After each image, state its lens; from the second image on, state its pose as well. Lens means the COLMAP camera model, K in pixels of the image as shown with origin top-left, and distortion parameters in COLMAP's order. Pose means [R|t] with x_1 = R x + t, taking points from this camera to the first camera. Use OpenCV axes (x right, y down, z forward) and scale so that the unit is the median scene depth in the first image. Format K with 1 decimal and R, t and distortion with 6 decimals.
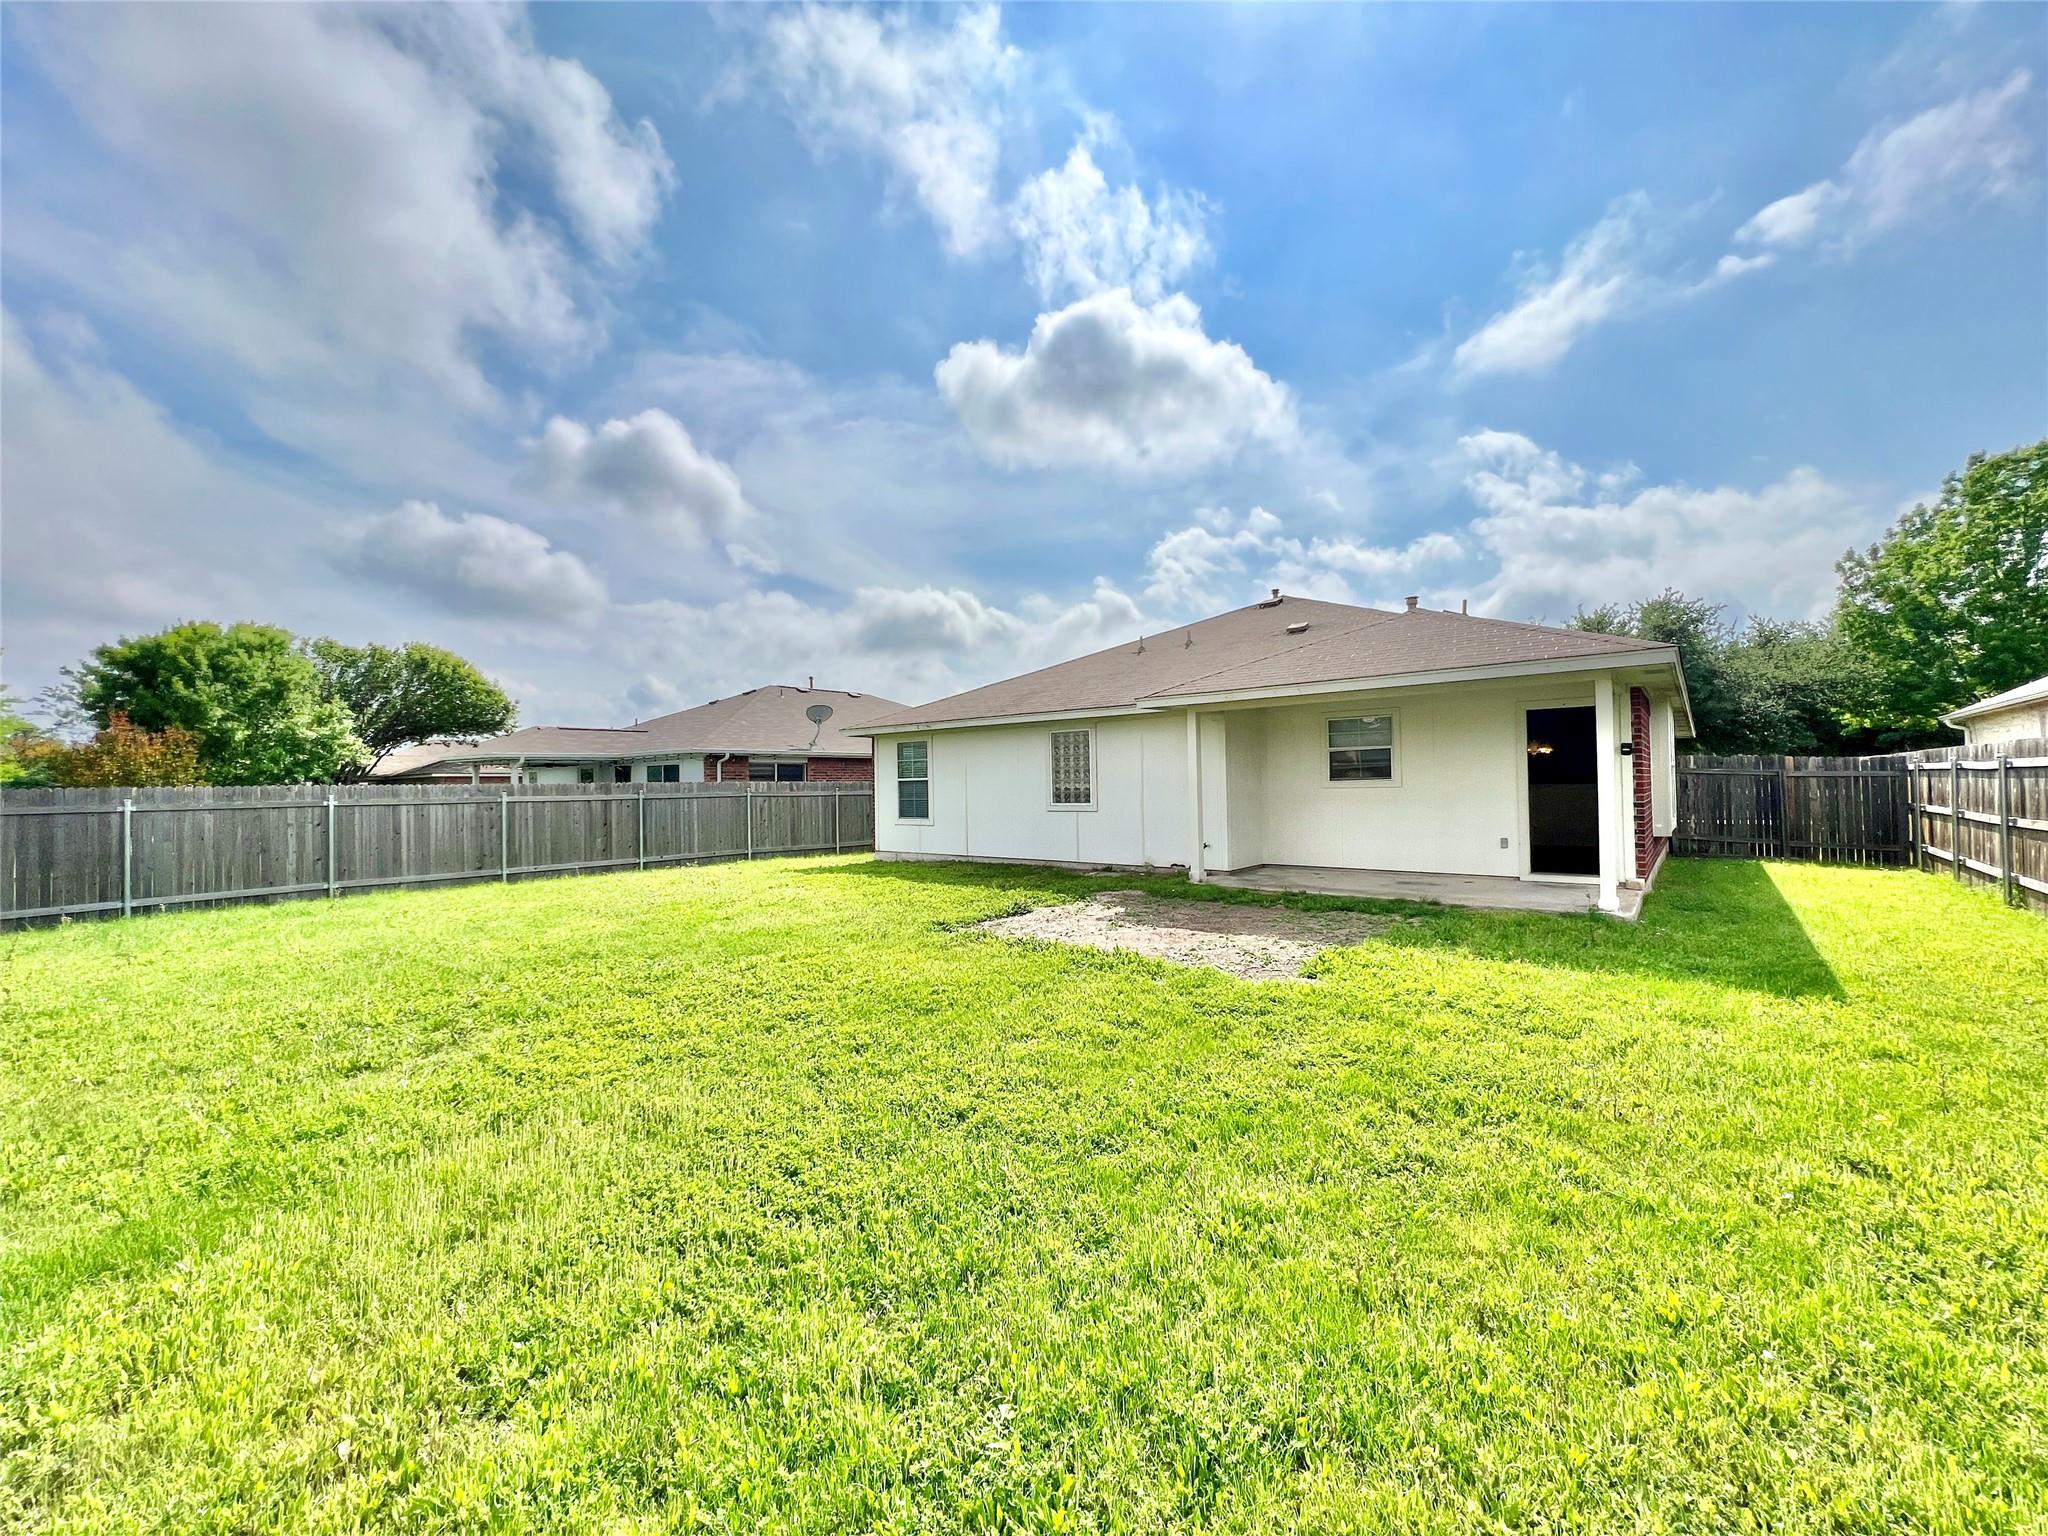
lens RADIAL K [[817.5, 0, 1023.6], [0, 817.5, 773.9], [0, 0, 1]] dist [-0.004080, 0.000107]
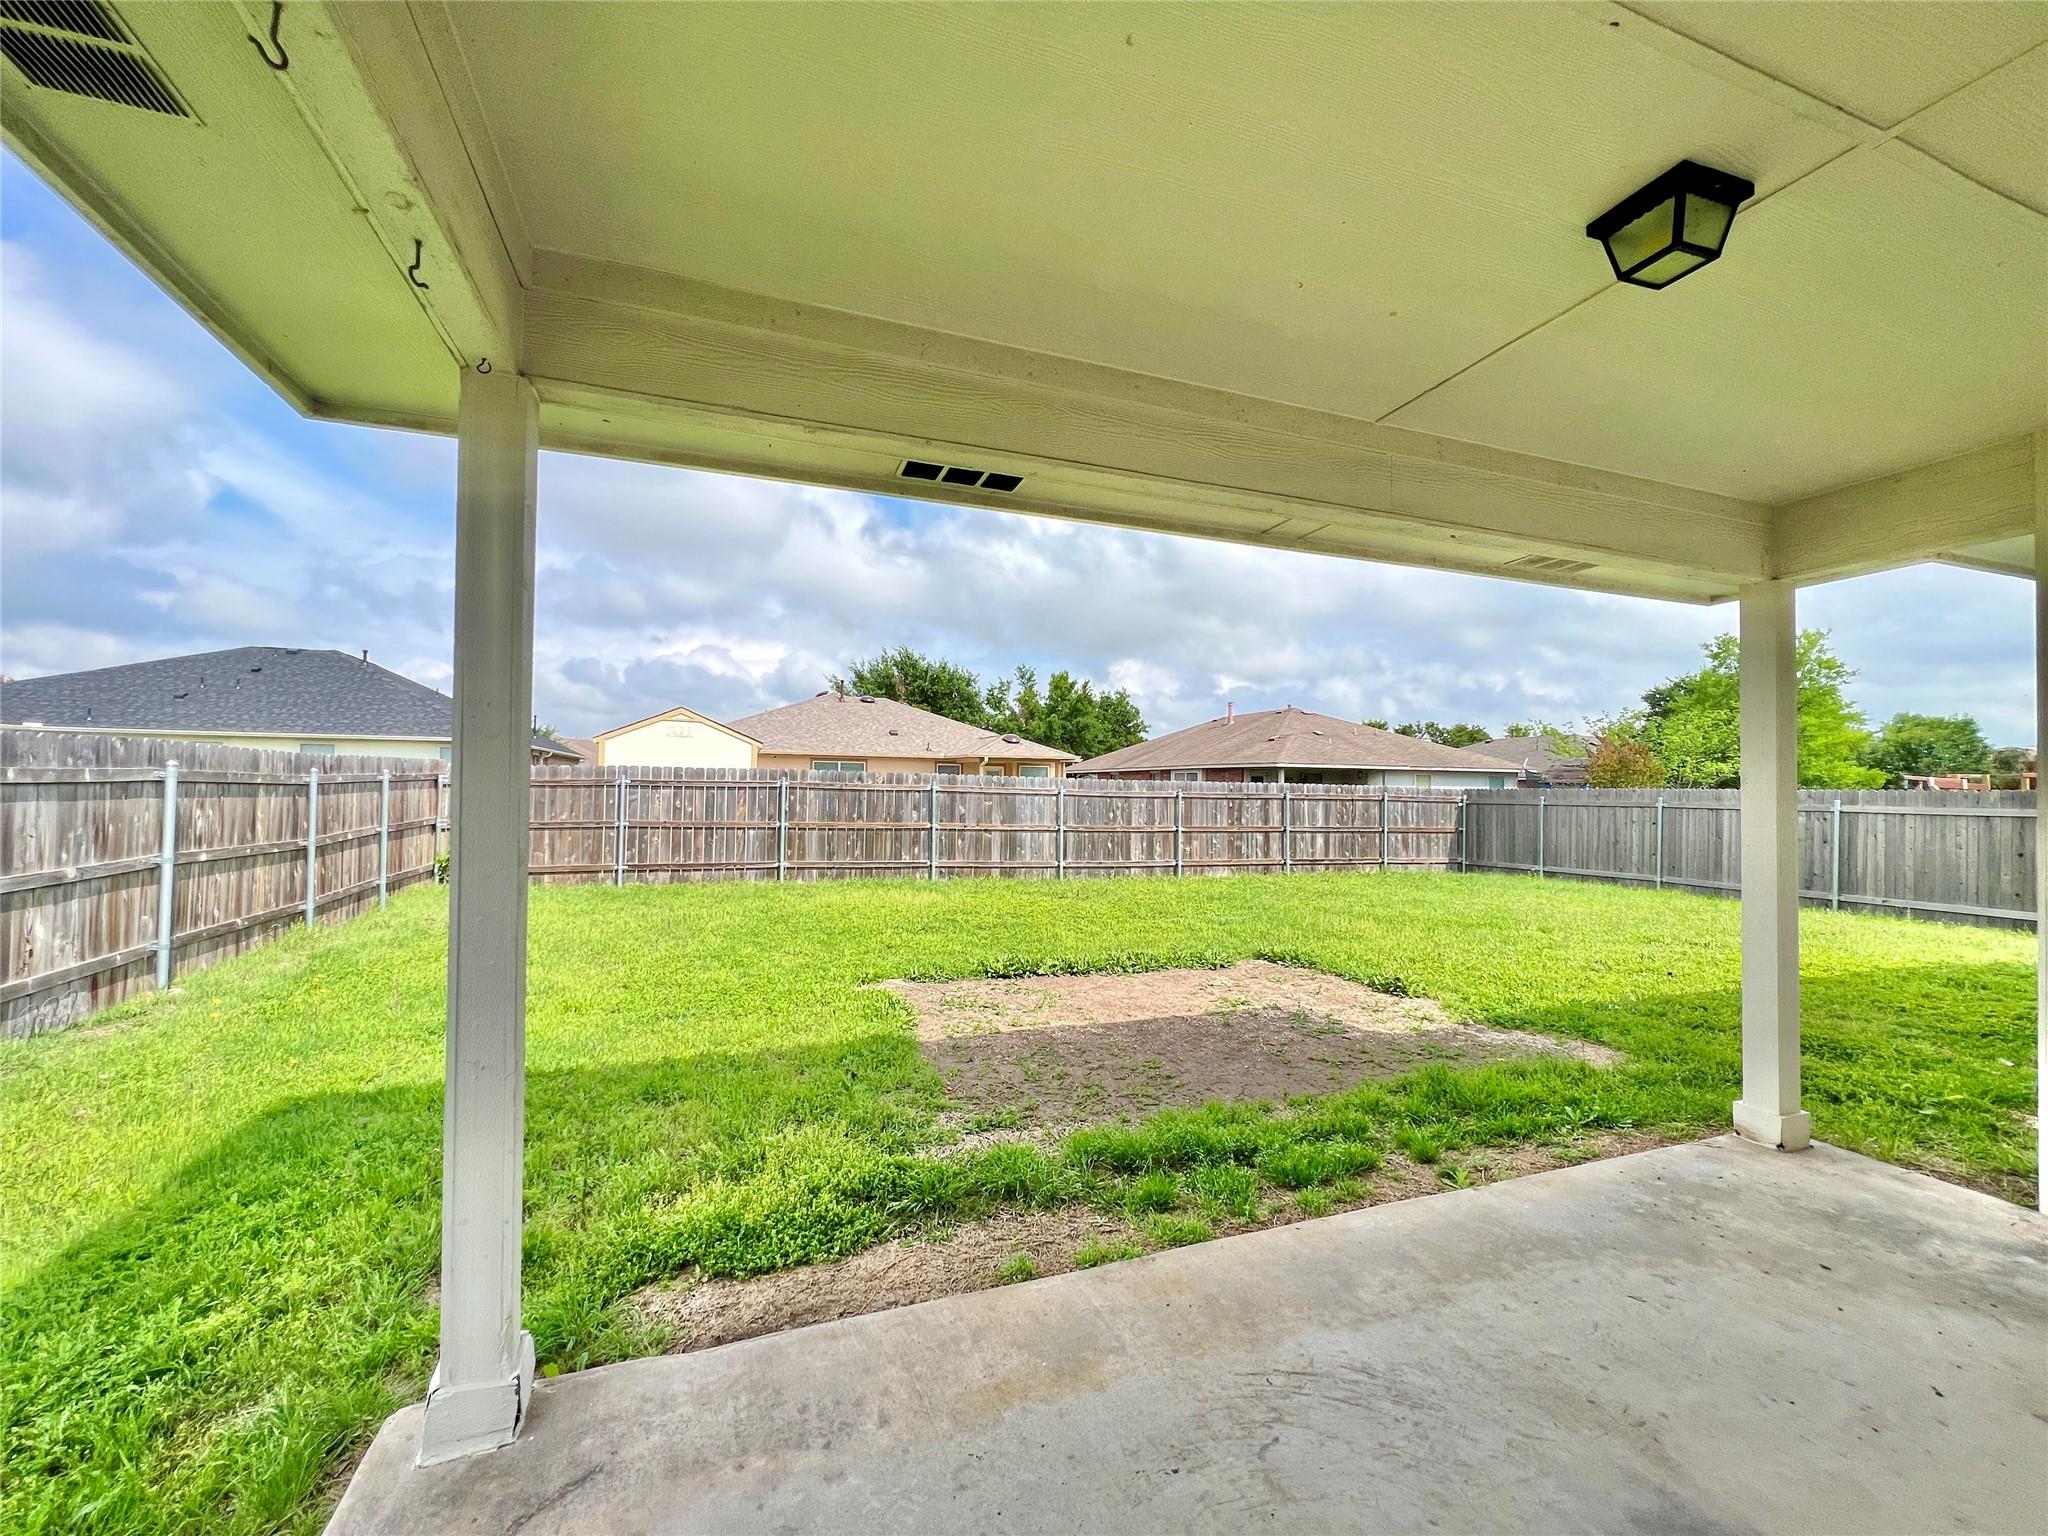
lens RADIAL K [[817.5, 0, 1023.6], [0, 817.5, 773.9], [0, 0, 1]] dist [-0.004080, 0.000107]
pose [[-0.497836, -0.005890, -0.867251, 0.491195], [0.003638, 0.999954, -0.008879, 0.001068], [0.867263, -0.007575, -0.497792, 0.733413]]
